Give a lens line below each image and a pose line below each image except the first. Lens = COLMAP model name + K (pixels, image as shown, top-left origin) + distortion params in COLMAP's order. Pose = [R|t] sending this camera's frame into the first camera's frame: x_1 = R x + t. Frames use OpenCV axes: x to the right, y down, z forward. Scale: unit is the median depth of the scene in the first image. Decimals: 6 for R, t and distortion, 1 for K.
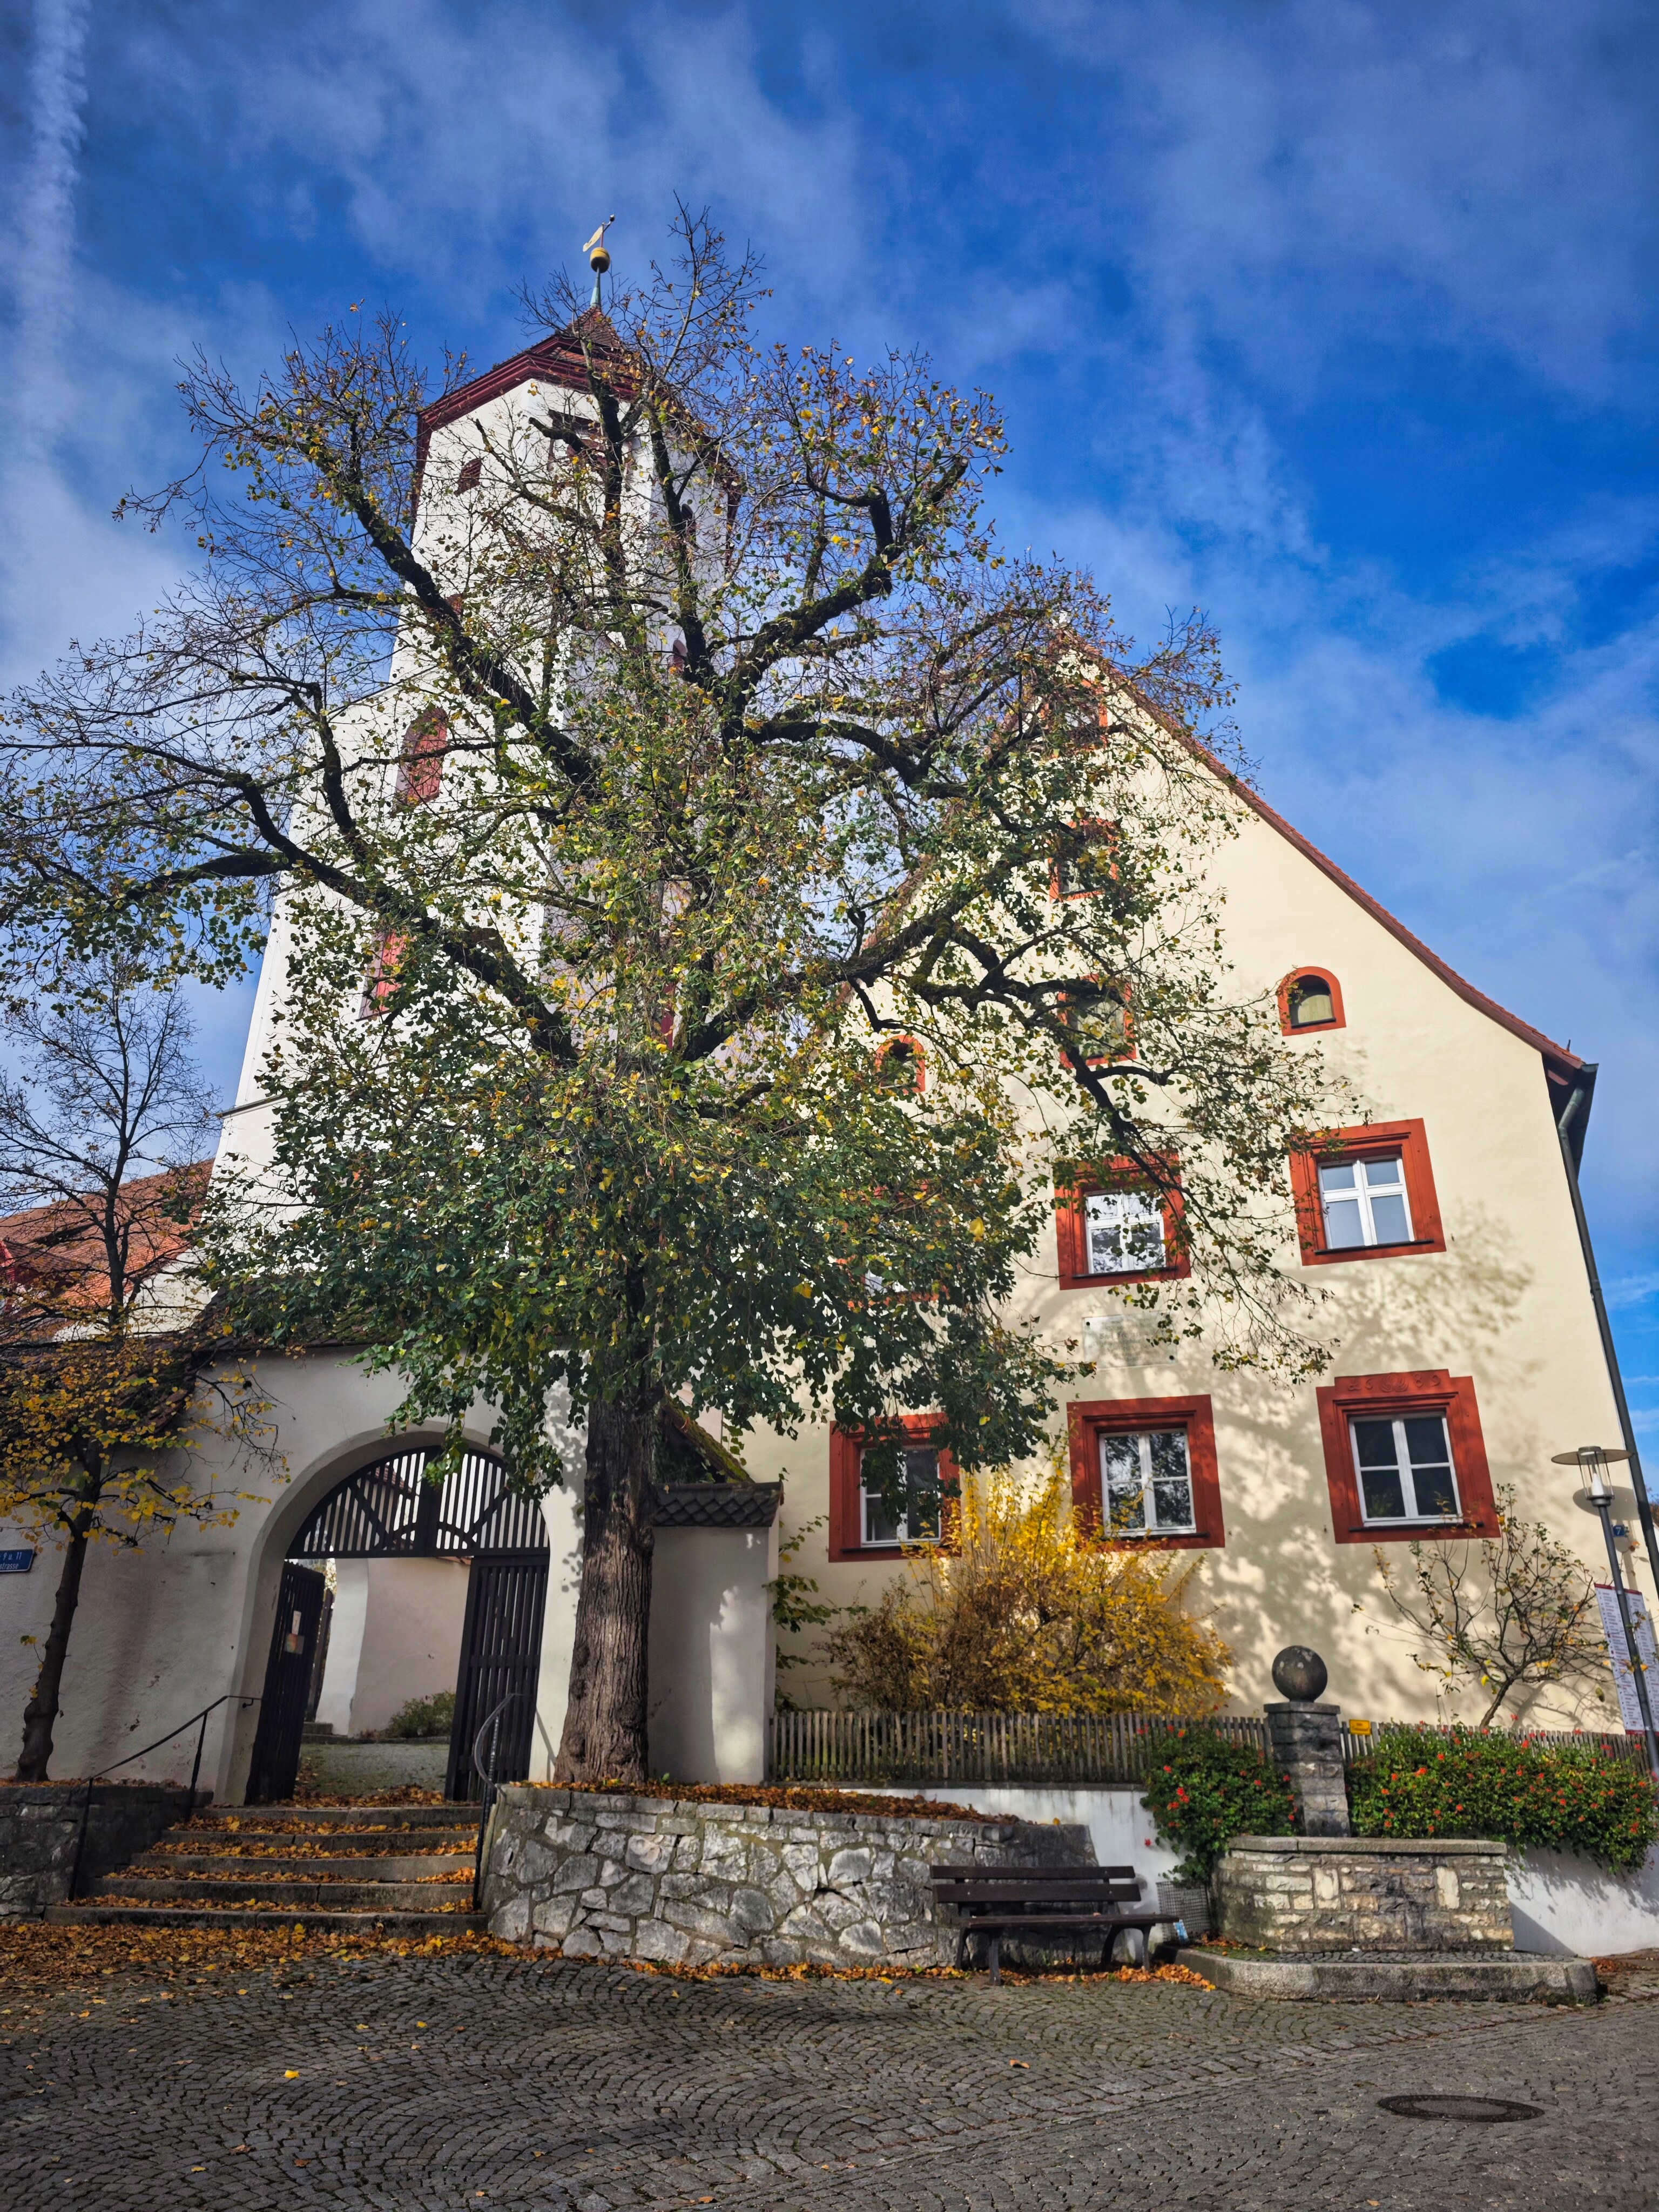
lens RADIAL K [[1459.4, 0, 829.5], [0, 1459.4, 1106.0], [0, 0, 1]] dist [0.003809, 0.000433]
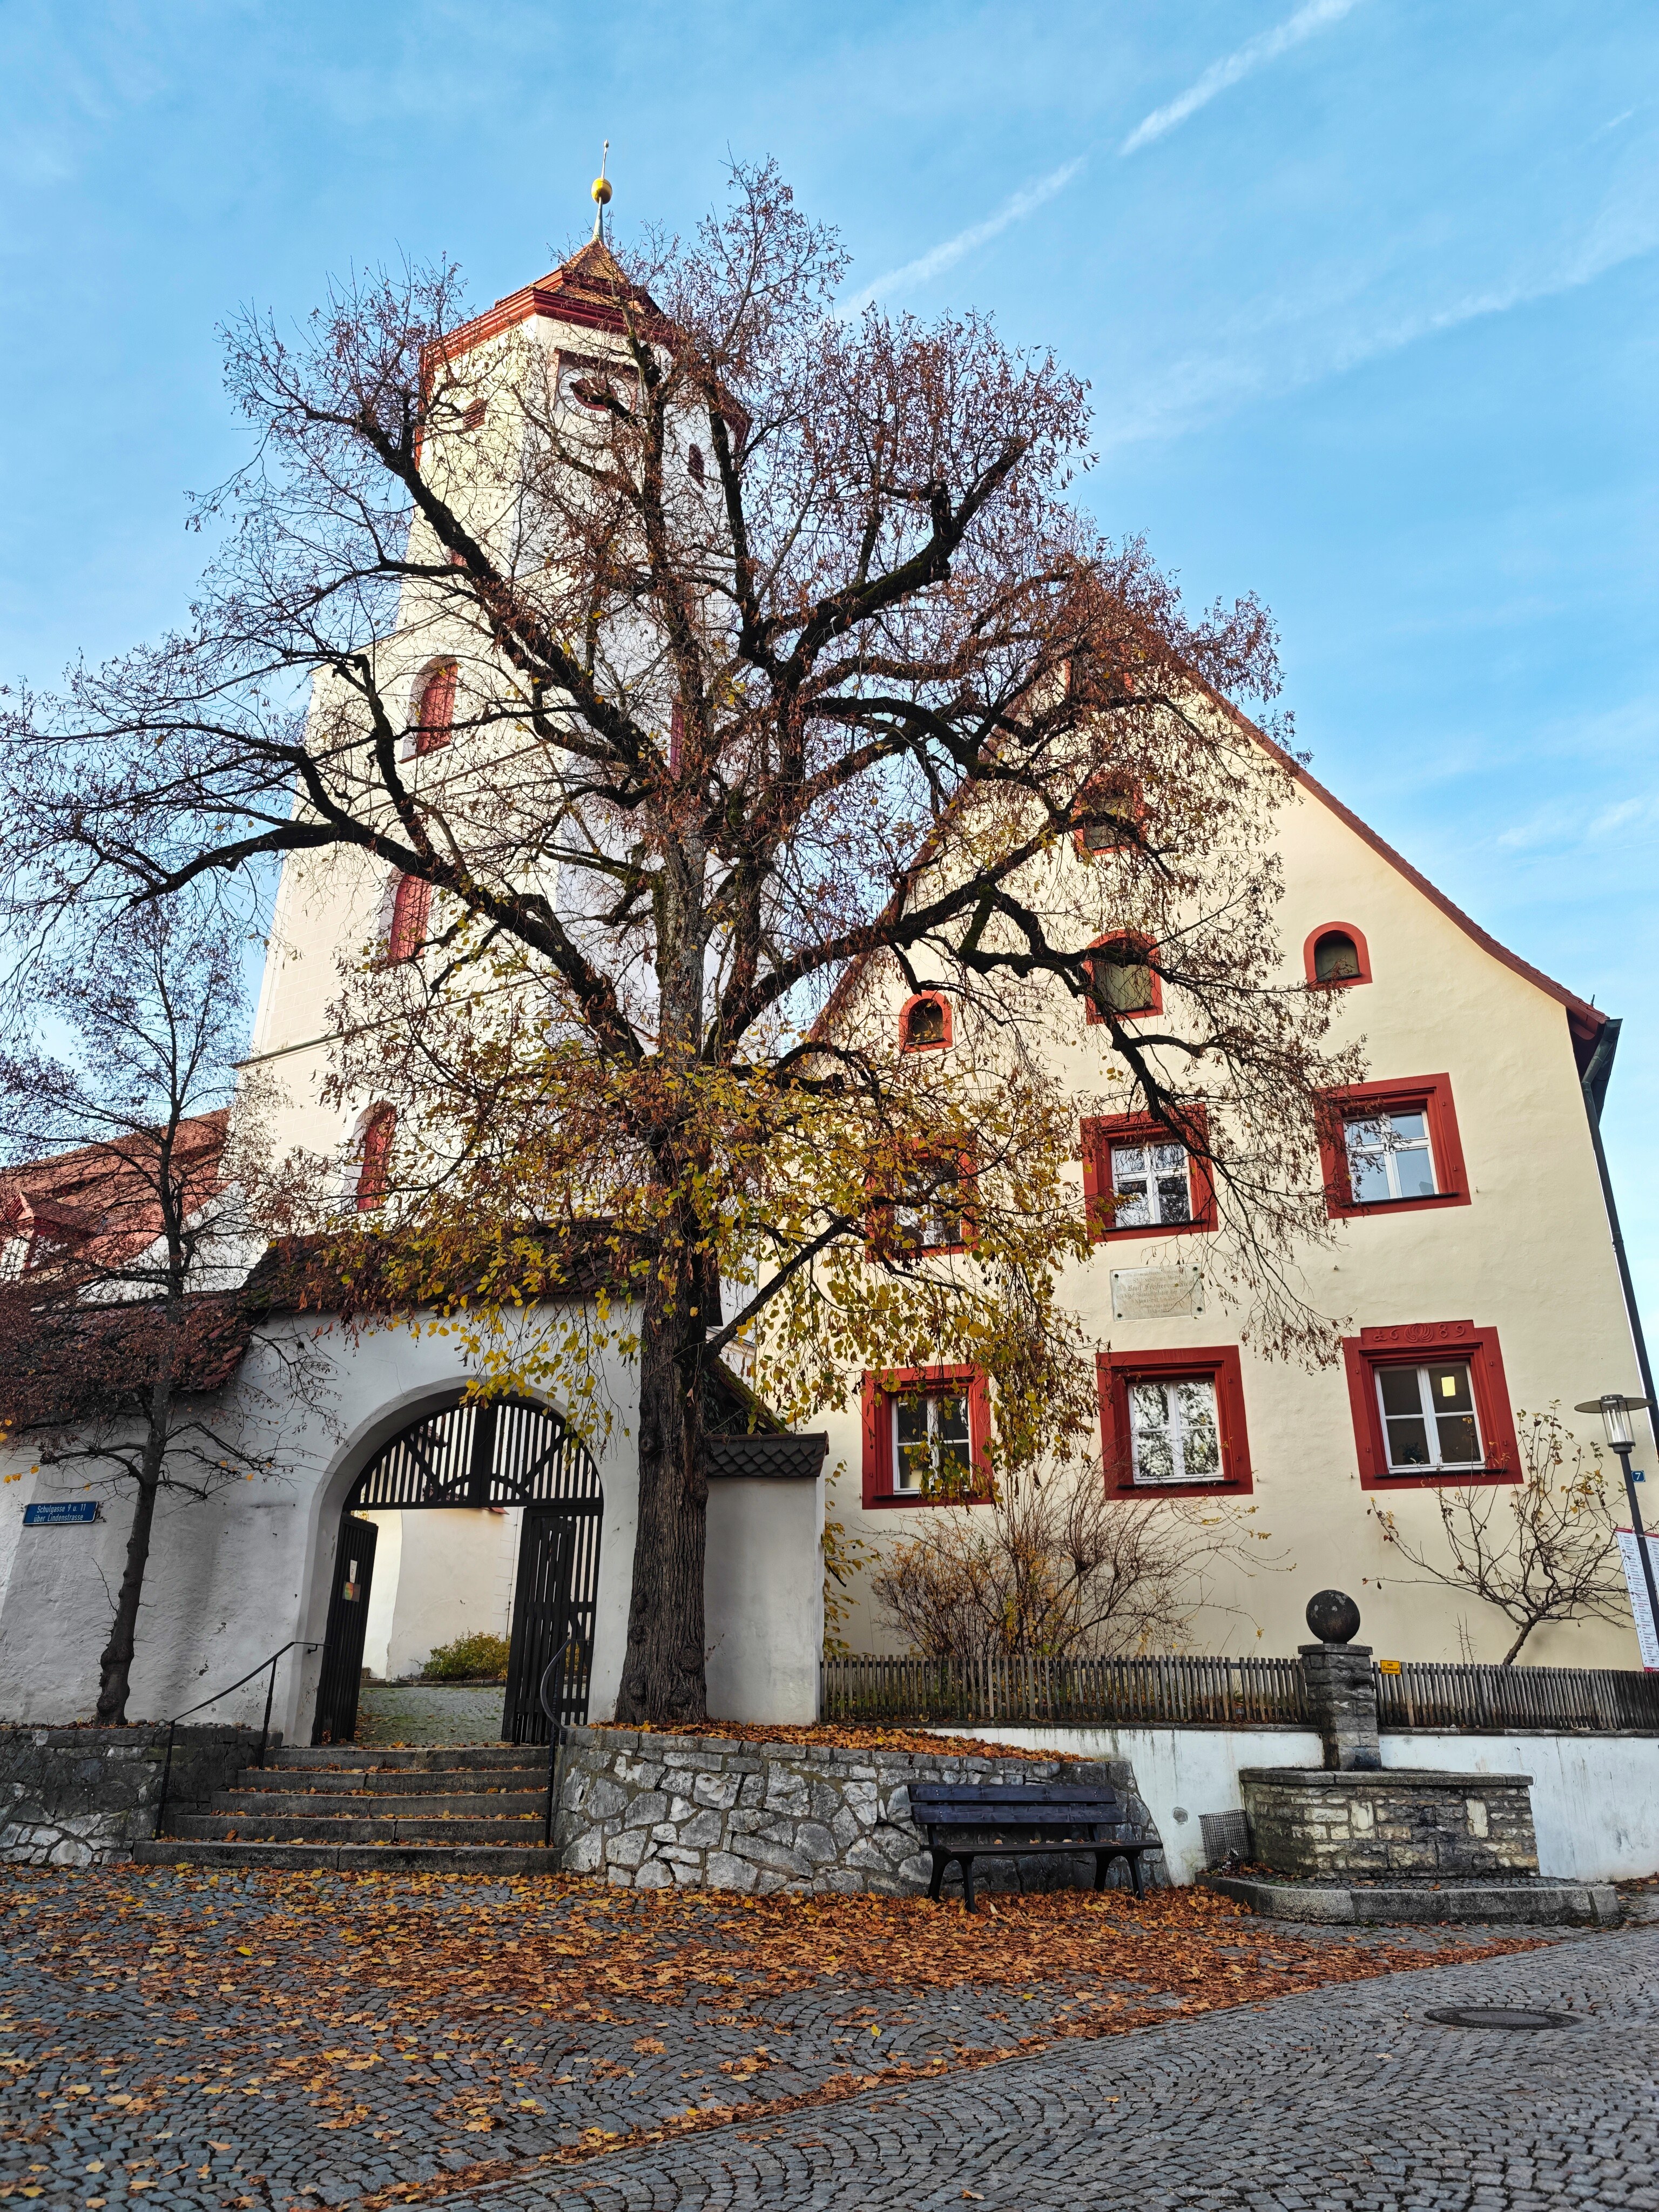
lens RADIAL K [[1476.9, 0, 825.6], [0, 1476.9, 1092.2], [0, 0, 1]] dist [0.001060, -0.007000]
pose [[0.999990, -0.004415, 0.000809, -0.036764], [0.004388, 0.999522, 0.030589, -0.015768], [-0.000944, -0.030585, 0.999532, -0.032936]]
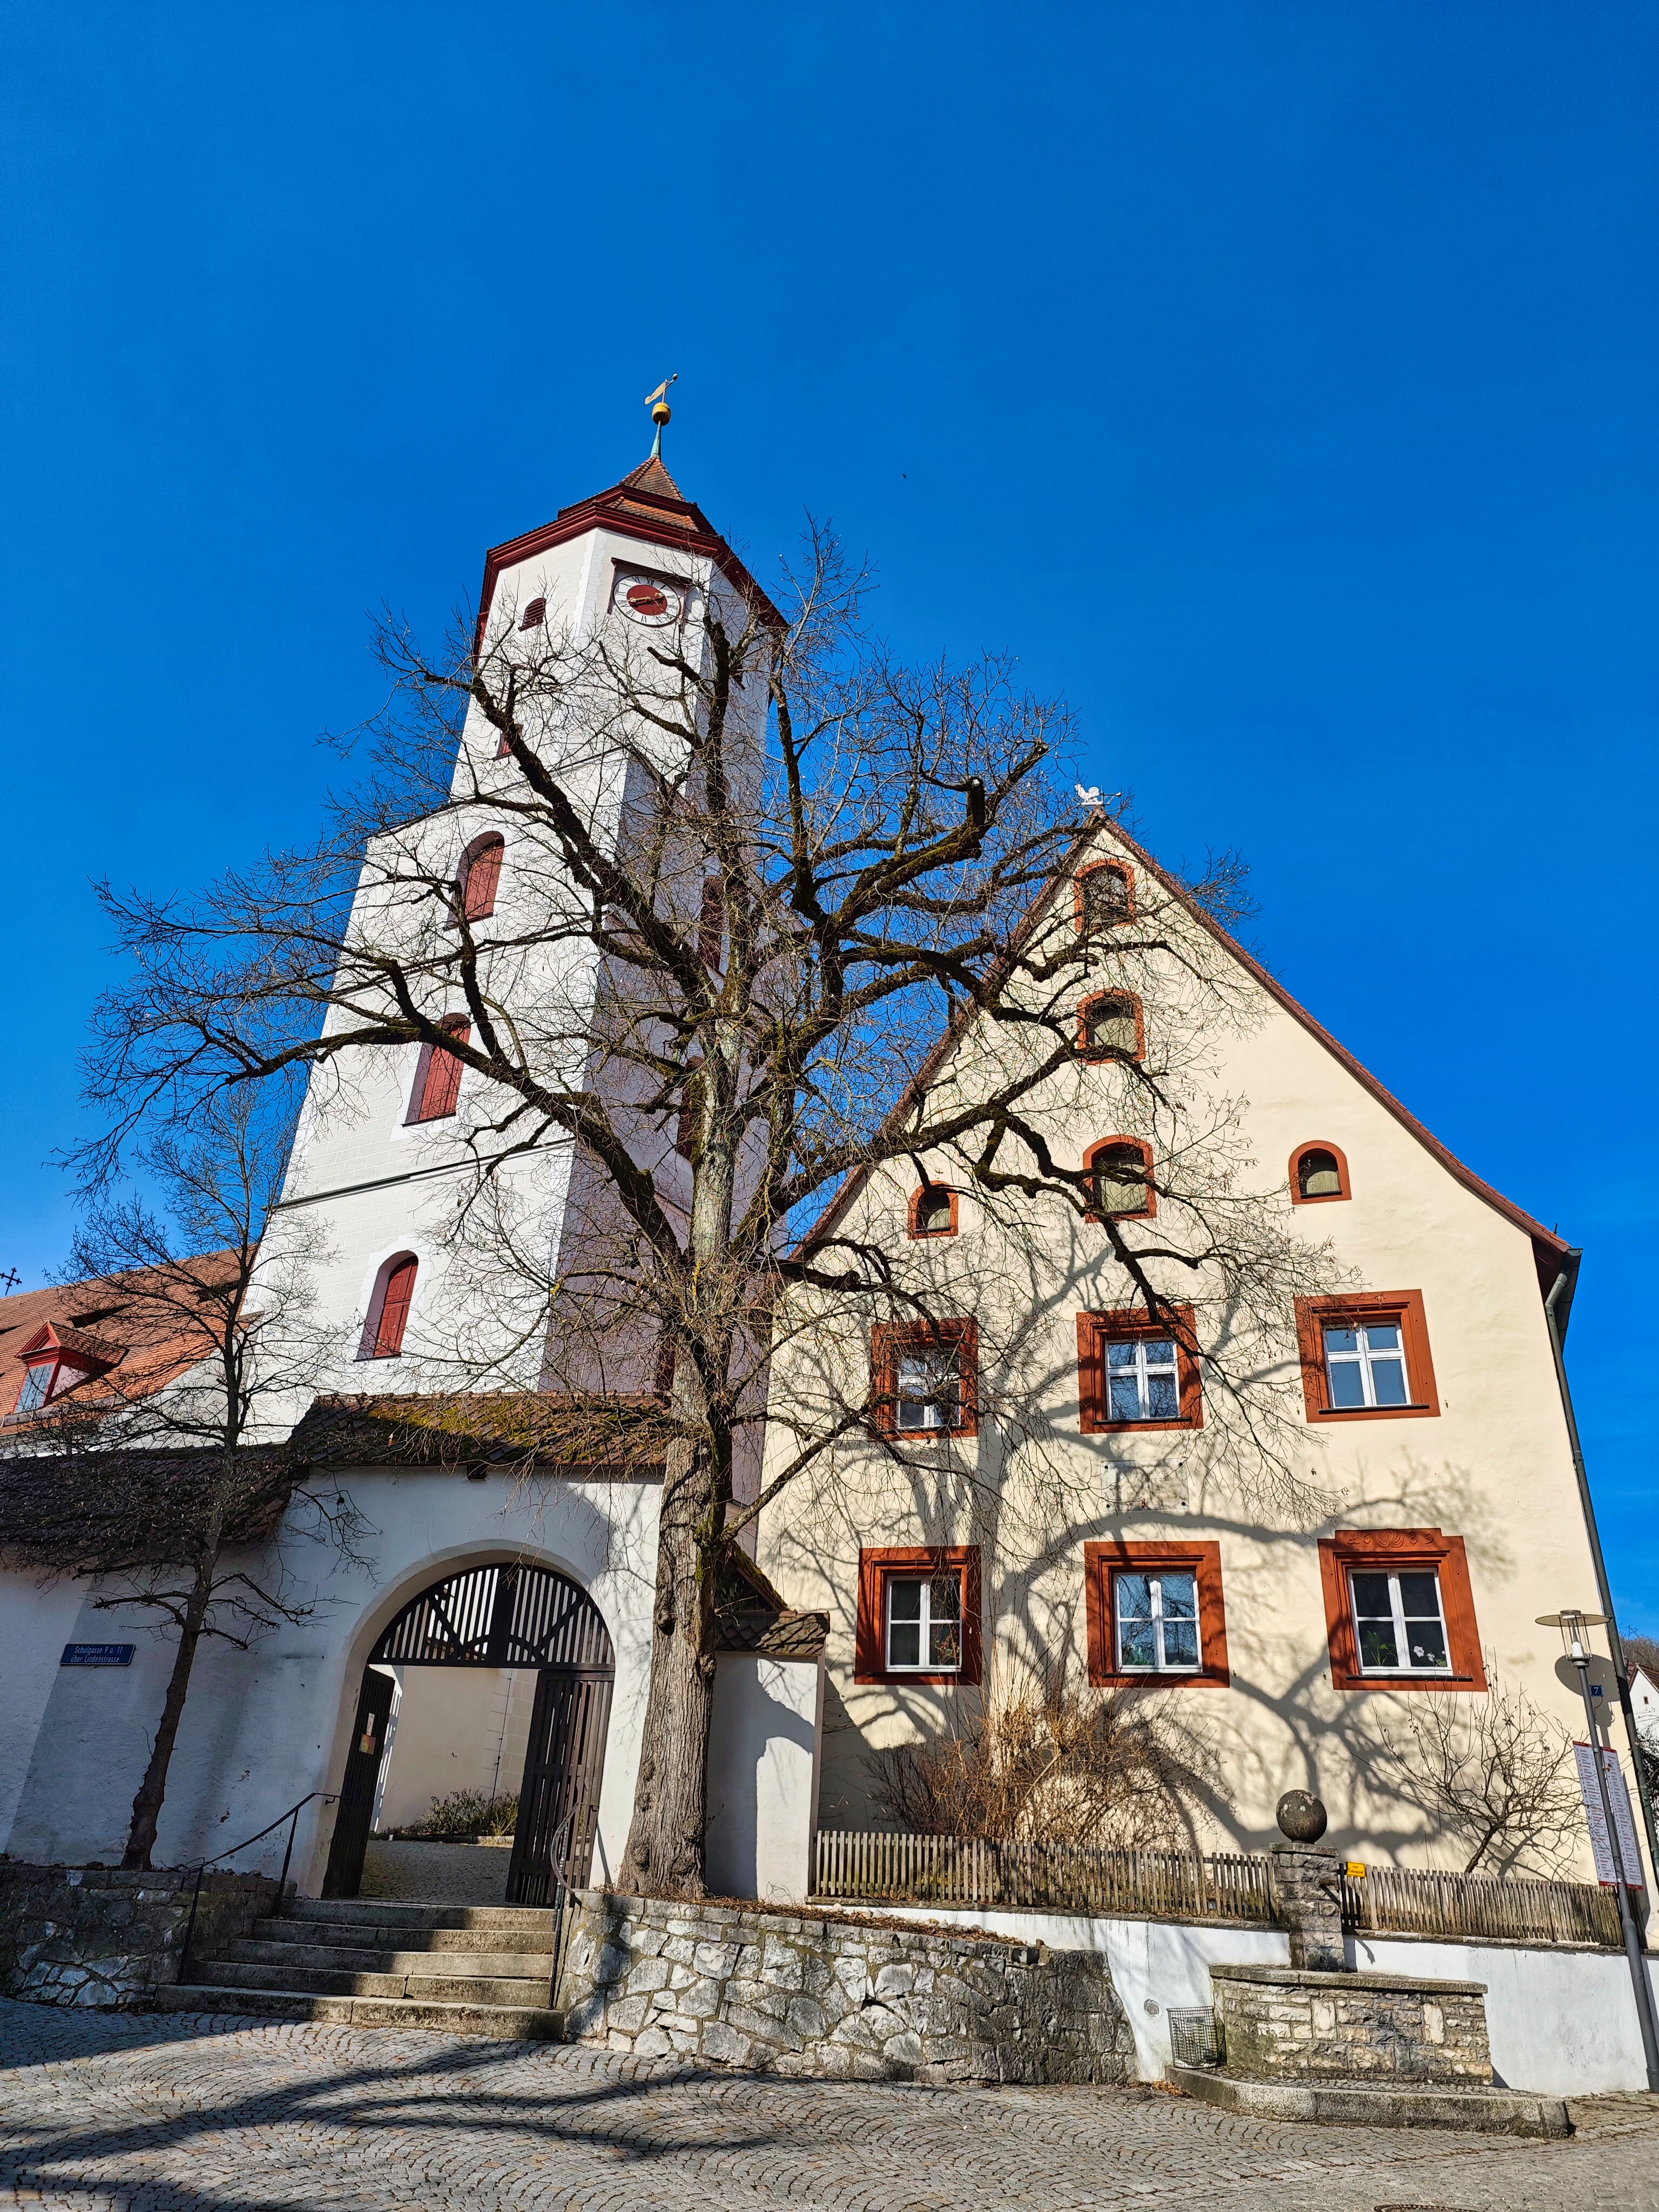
lens RADIAL K [[1460.6, 0, 827.9], [0, 1460.6, 1093.9], [0, 0, 1]] dist [0.004597, -0.005411]
pose [[0.998999, 0.044697, 0.001928, -0.058265], [-0.044461, 0.996681, -0.068190, -0.059269], [-0.004970, 0.068036, 0.997670, -0.125985]]
